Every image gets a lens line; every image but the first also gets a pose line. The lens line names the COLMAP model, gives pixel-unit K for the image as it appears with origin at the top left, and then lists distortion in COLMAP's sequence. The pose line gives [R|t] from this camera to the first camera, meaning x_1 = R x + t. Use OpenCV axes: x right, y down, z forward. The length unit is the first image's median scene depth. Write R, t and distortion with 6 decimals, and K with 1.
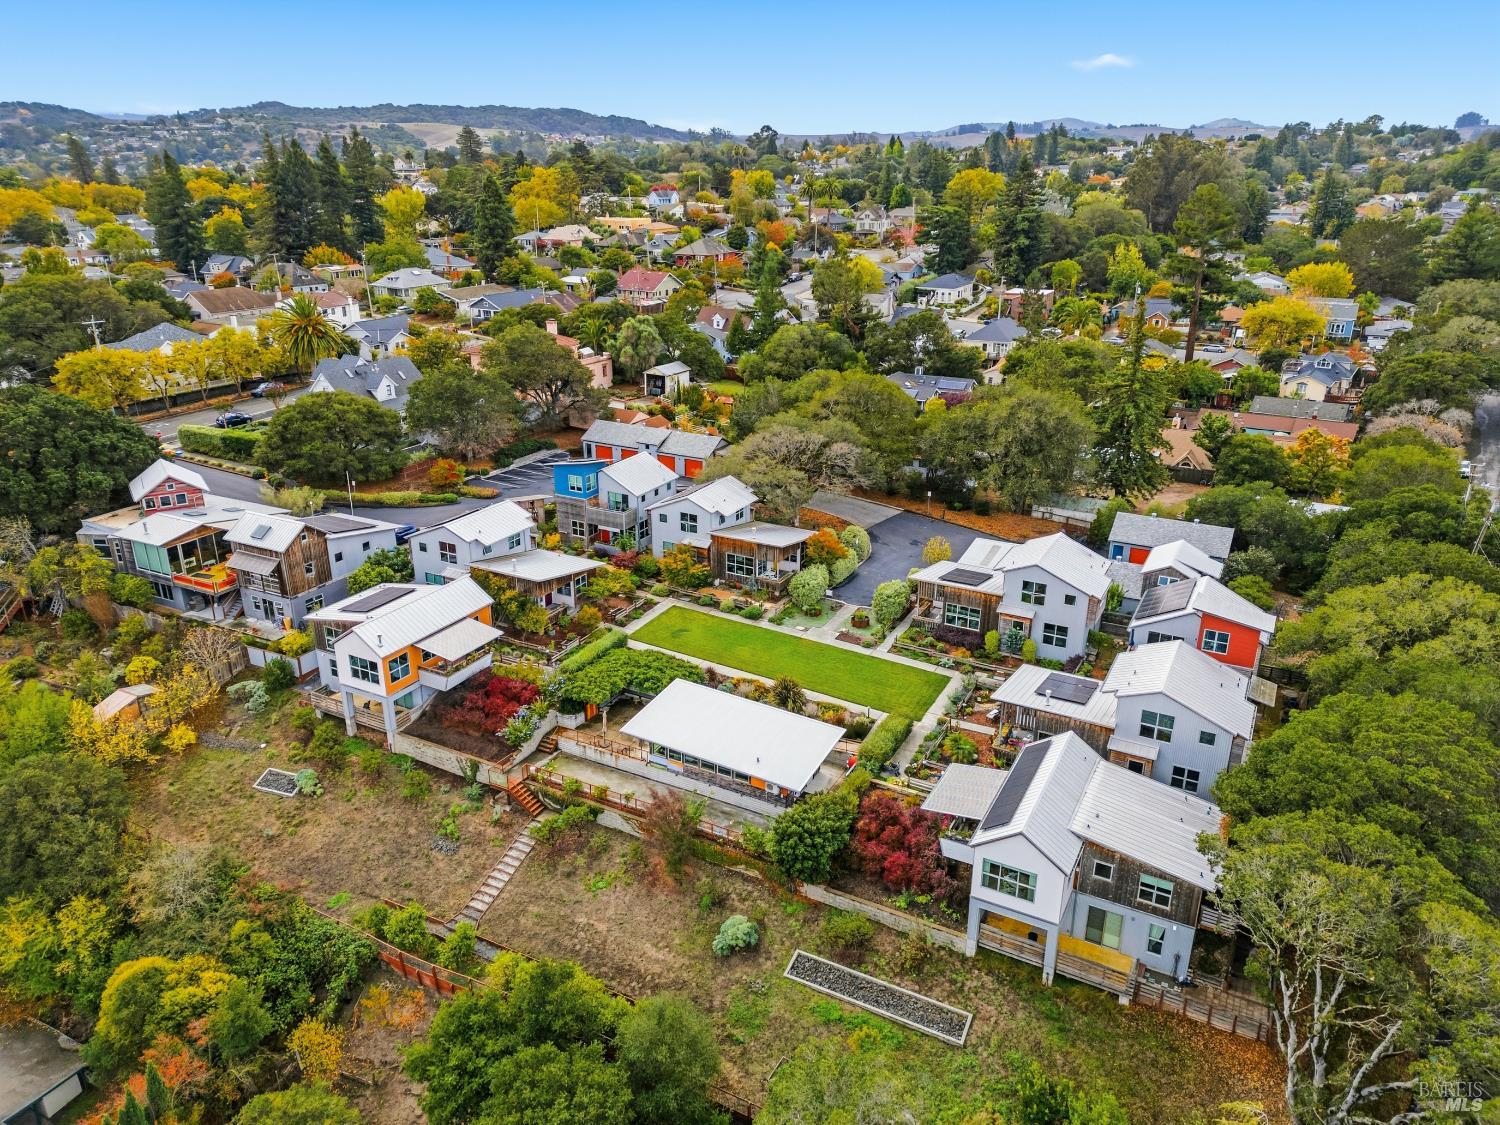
lens RADIAL K [[1046.2, 0, 757.2], [0, 1046.2, 563.9], [0, 0, 1]] dist [0.077286, -0.070747]
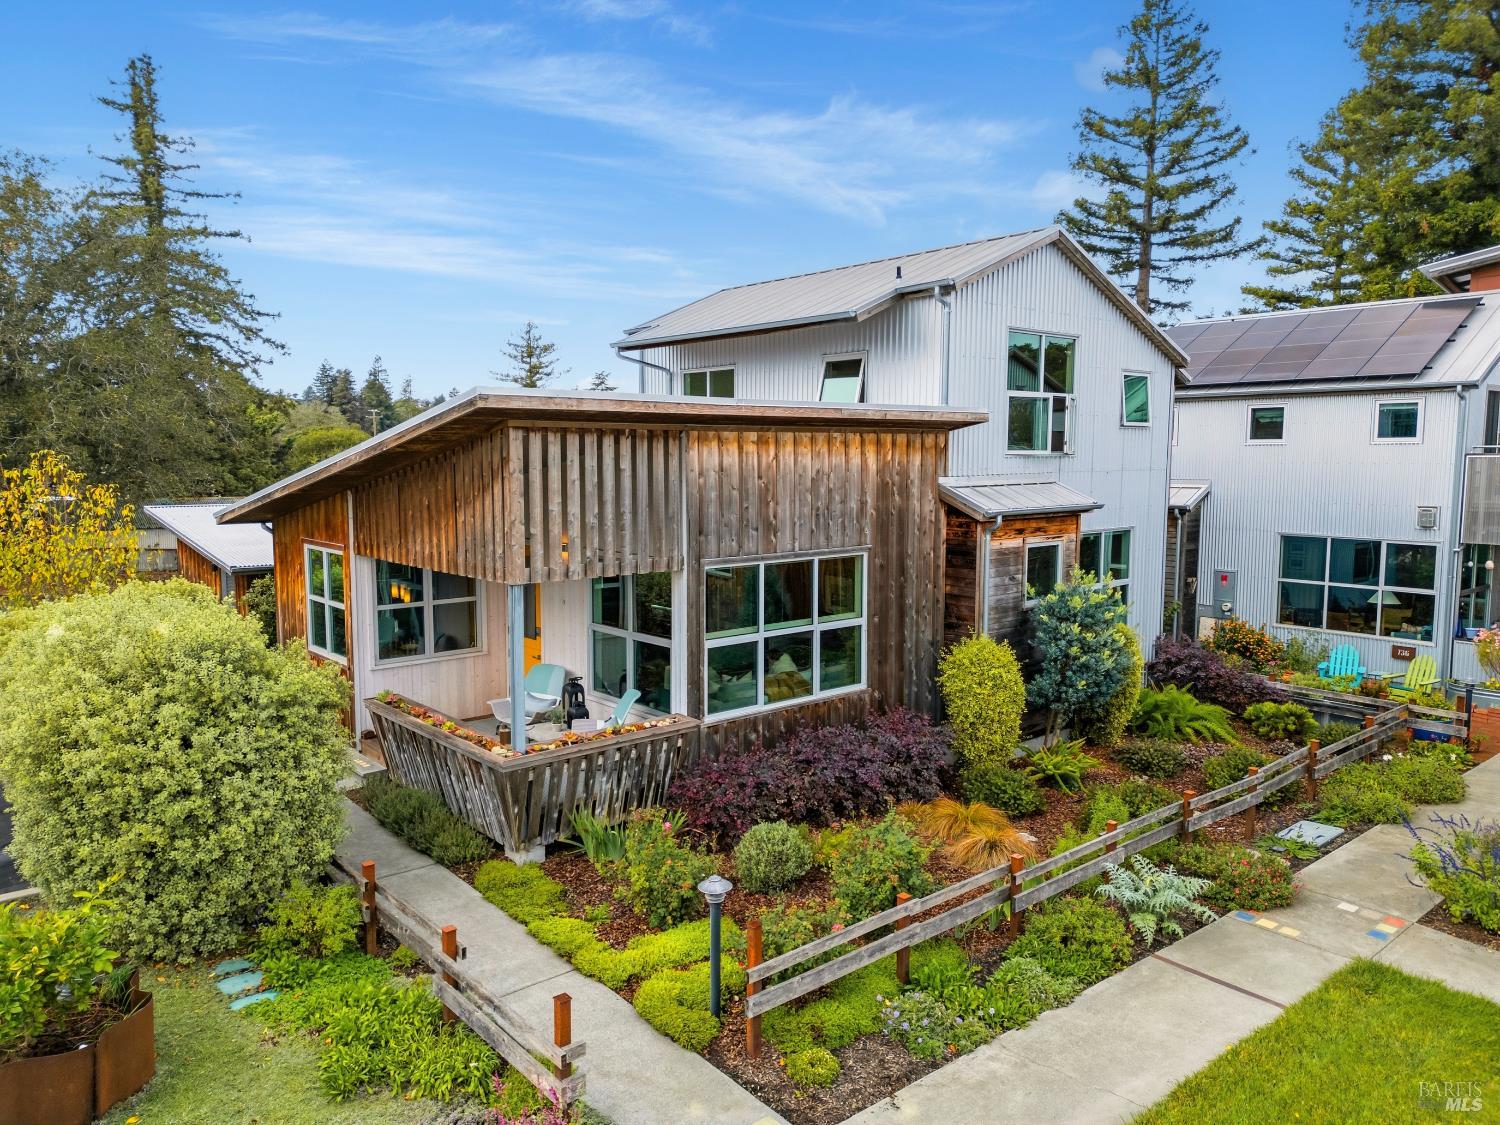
lens RADIAL K [[1046.2, 0, 757.2], [0, 1046.2, 563.9], [0, 0, 1]] dist [0.077286, -0.070747]
pose [[0.360800, -0.103959, 0.926831, 0.050665], [0.340055, 0.940019, -0.026940, 0.044073], [-0.868439, 0.324894, 0.374511, 0.956336]]
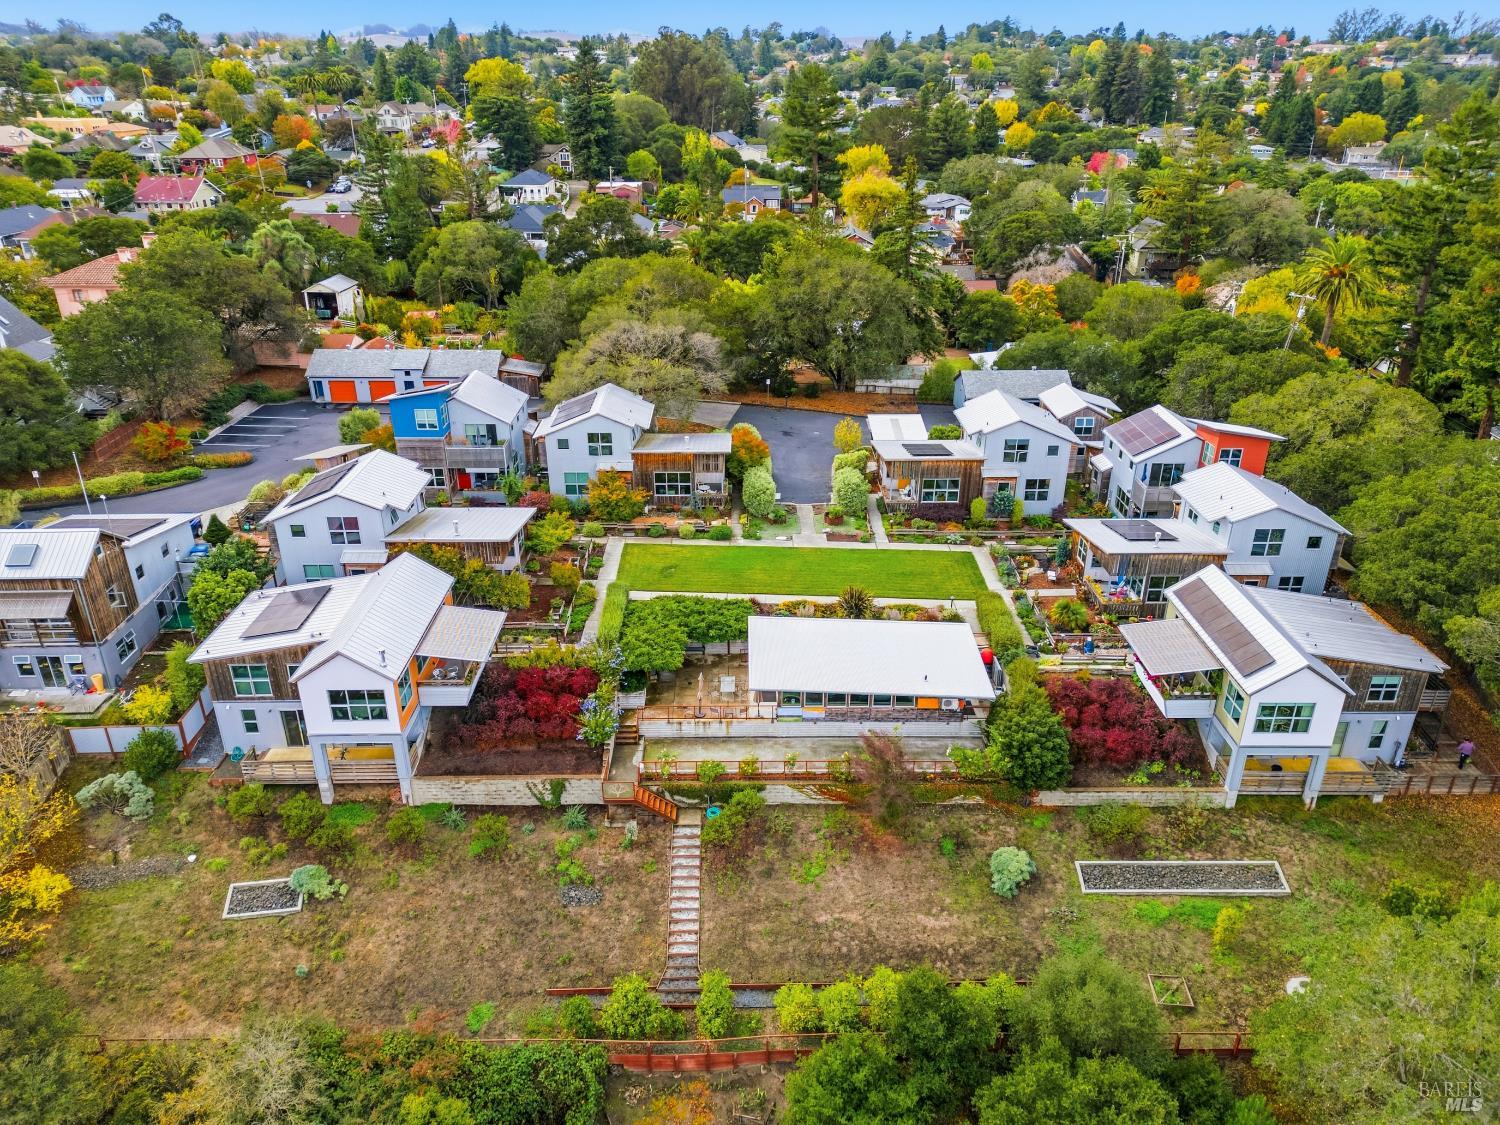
lens RADIAL K [[1046.2, 0, 757.2], [0, 1046.2, 563.9], [0, 0, 1]] dist [0.077286, -0.070747]
pose [[0.876826, -0.207574, 0.433693, -0.378920], [0.175396, 0.977939, 0.113451, -0.021661], [-0.447674, -0.023409, 0.893890, 0.230544]]
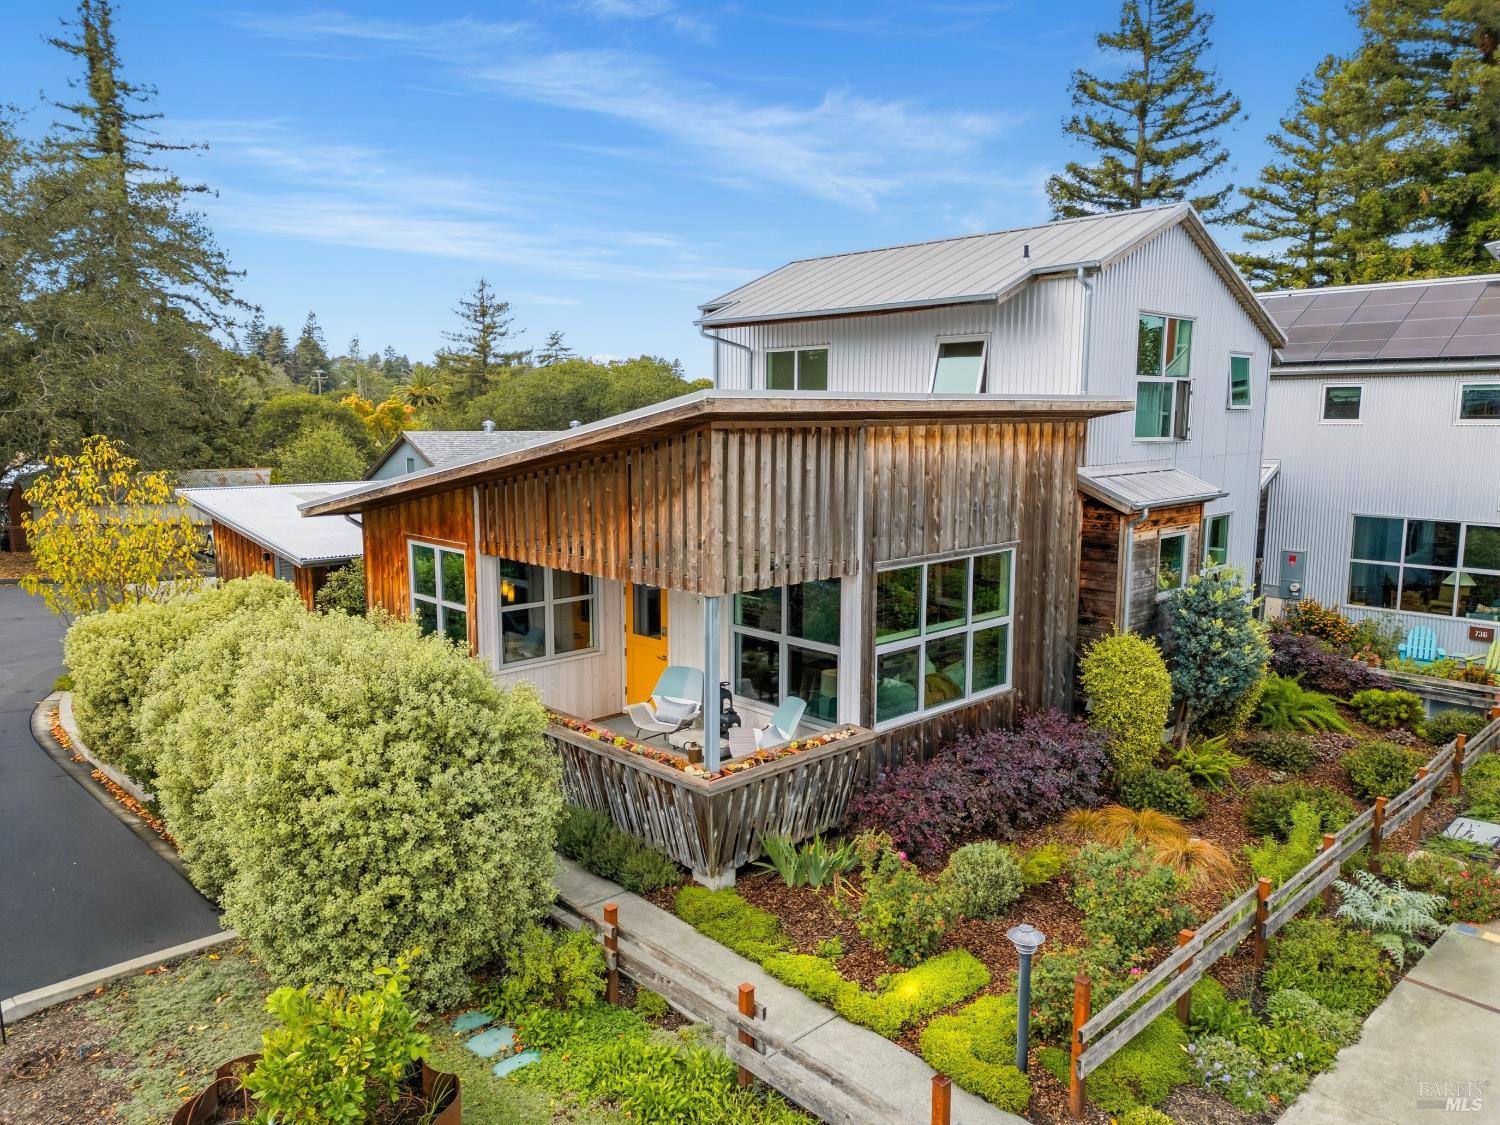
lens RADIAL K [[1046.5, 0, 750.0], [0, 1046.5, 562.5], [0, 0, 1]] dist [0.063013, -0.048740]
pose [[0.308544, -0.140766, 0.940737, 0.047864], [0.345629, 0.937983, 0.026994, 0.027386], [-0.886195, 0.316817, 0.338062, 0.985641]]
